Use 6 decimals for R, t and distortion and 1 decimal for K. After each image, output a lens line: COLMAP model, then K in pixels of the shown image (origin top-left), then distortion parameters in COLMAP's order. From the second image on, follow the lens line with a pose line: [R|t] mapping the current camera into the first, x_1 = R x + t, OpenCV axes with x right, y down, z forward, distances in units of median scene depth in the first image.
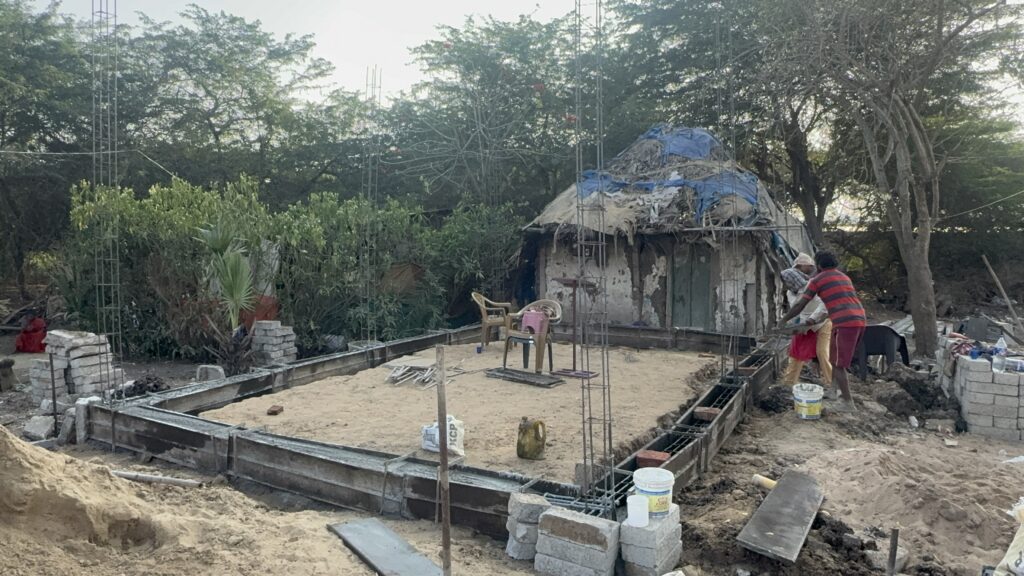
lens RADIAL K [[745.8, 0, 510.7], [0, 745.8, 292.8], [0, 0, 1]] dist [0.010305, 0.001869]
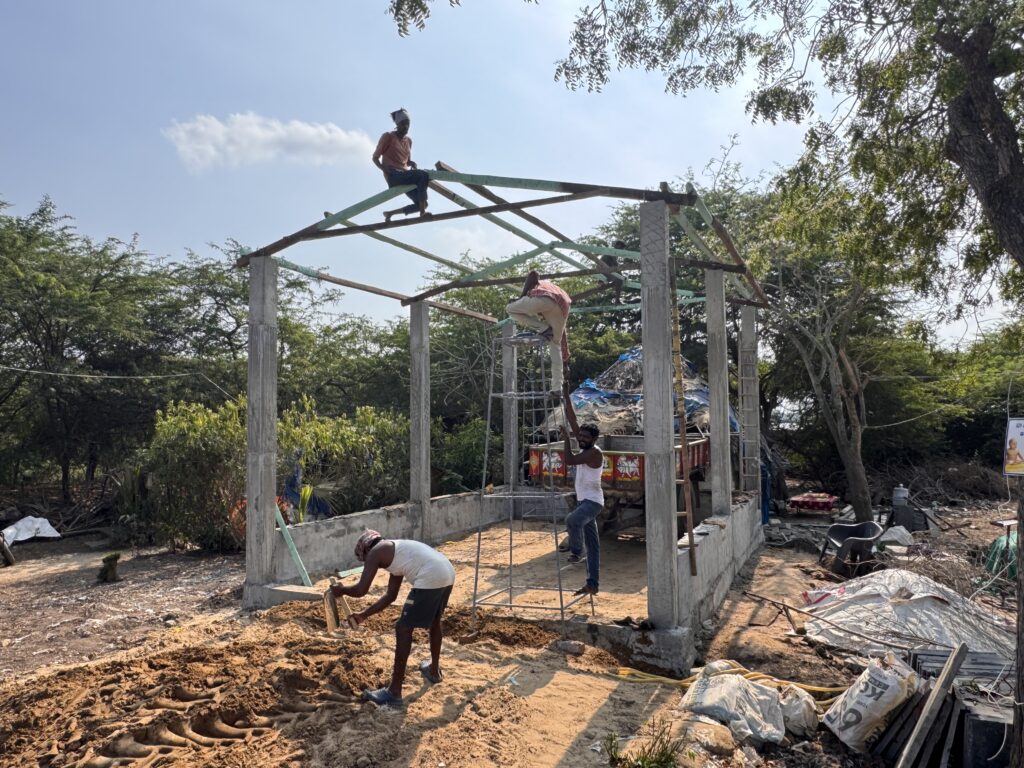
lens RADIAL K [[738.0, 0, 507.2], [0, 738.0, 392.2], [0, 0, 1]] dist [0.064388, -0.085419]
pose [[0.997686, -0.009063, 0.067386, -0.096727], [0.017789, 0.991350, -0.130034, -0.003000], [-0.065624, 0.130932, 0.989217, -0.174054]]
